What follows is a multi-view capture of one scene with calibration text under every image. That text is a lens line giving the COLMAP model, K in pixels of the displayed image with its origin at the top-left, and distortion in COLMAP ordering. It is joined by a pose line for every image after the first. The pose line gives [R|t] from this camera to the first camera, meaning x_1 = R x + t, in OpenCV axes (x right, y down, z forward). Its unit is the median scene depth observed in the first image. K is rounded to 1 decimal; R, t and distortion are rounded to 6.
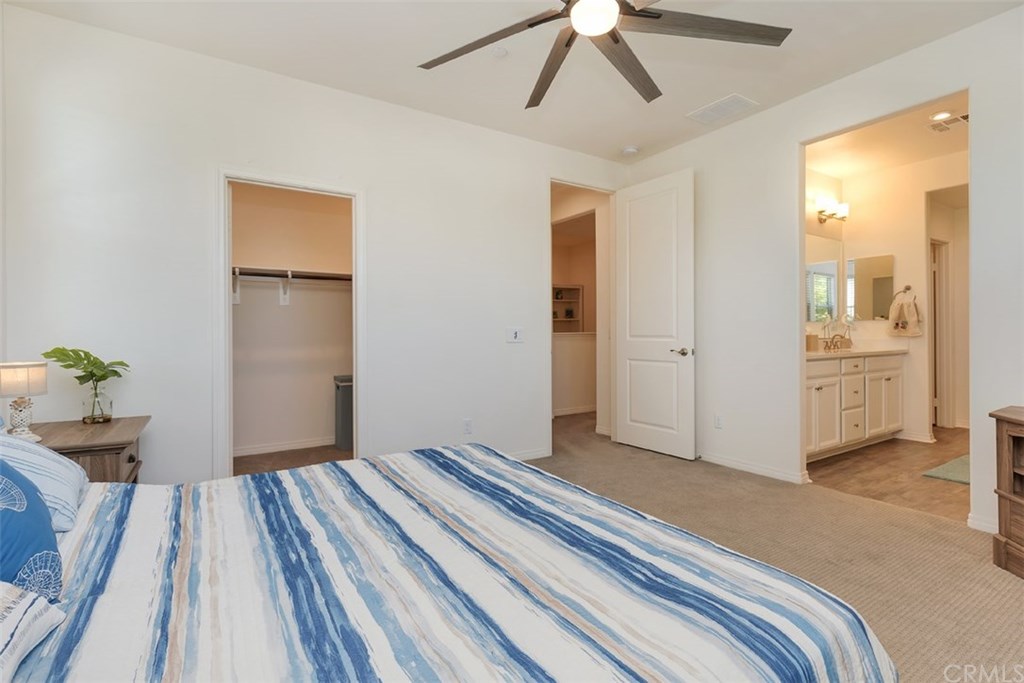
lens RADIAL K [[474.9, 0, 504.4], [0, 474.9, 331.1], [0, 0, 1]] dist [0.008023, -0.000600]
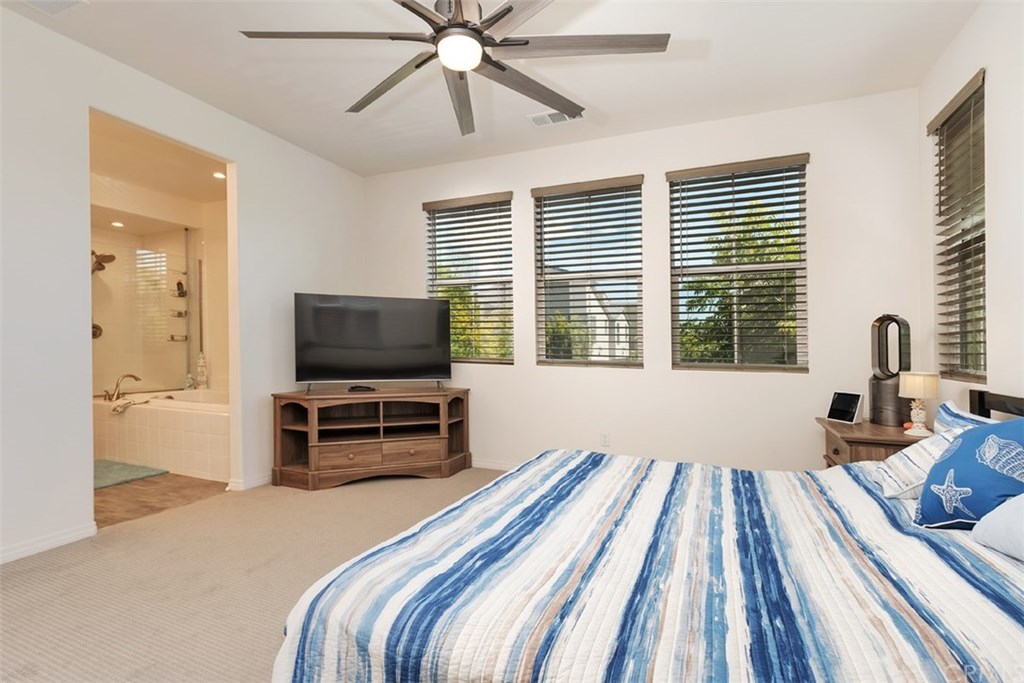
lens RADIAL K [[474.9, 0, 515.4], [0, 474.9, 348.2], [0, 0, 1]] dist [0.008023, -0.000600]
pose [[-0.573132, -0.004012, 0.819453, -0.385647], [-0.009900, 0.999949, -0.002029, 0.004498], [-0.819403, -0.009275, -0.573142, 0.783599]]
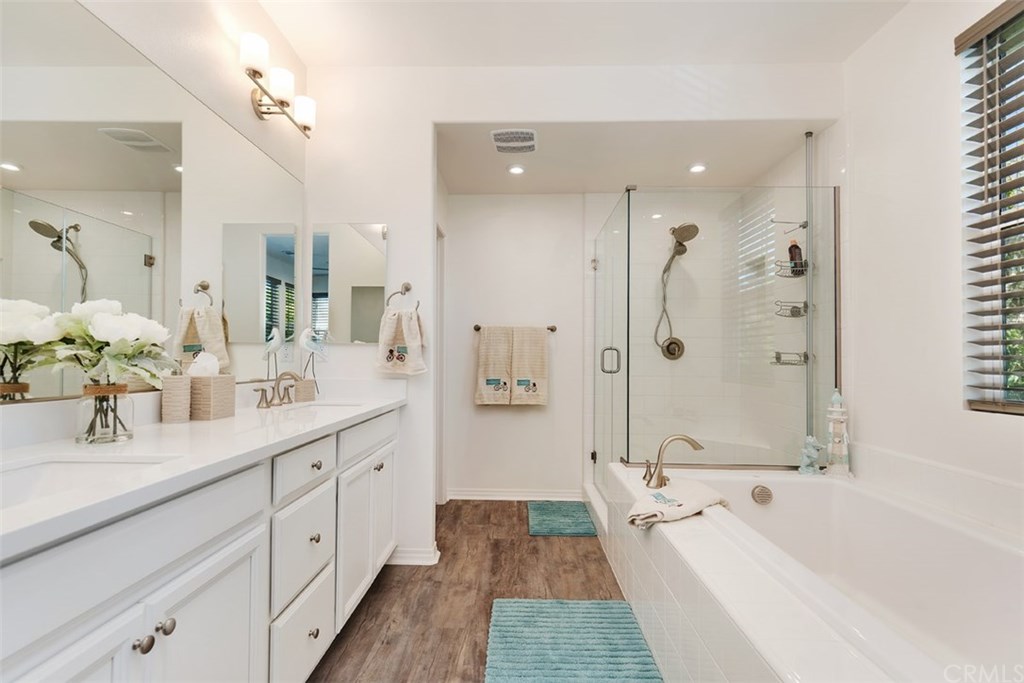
lens RADIAL K [[474.9, 0, 513.1], [0, 474.9, 363.9], [0, 0, 1]] dist [0.008023, -0.000600]
pose [[0.546578, 0.007070, 0.837379, 0.568970], [-0.016747, 0.999857, 0.002489, -0.005739], [-0.837241, -0.015384, 0.546618, 0.750124]]
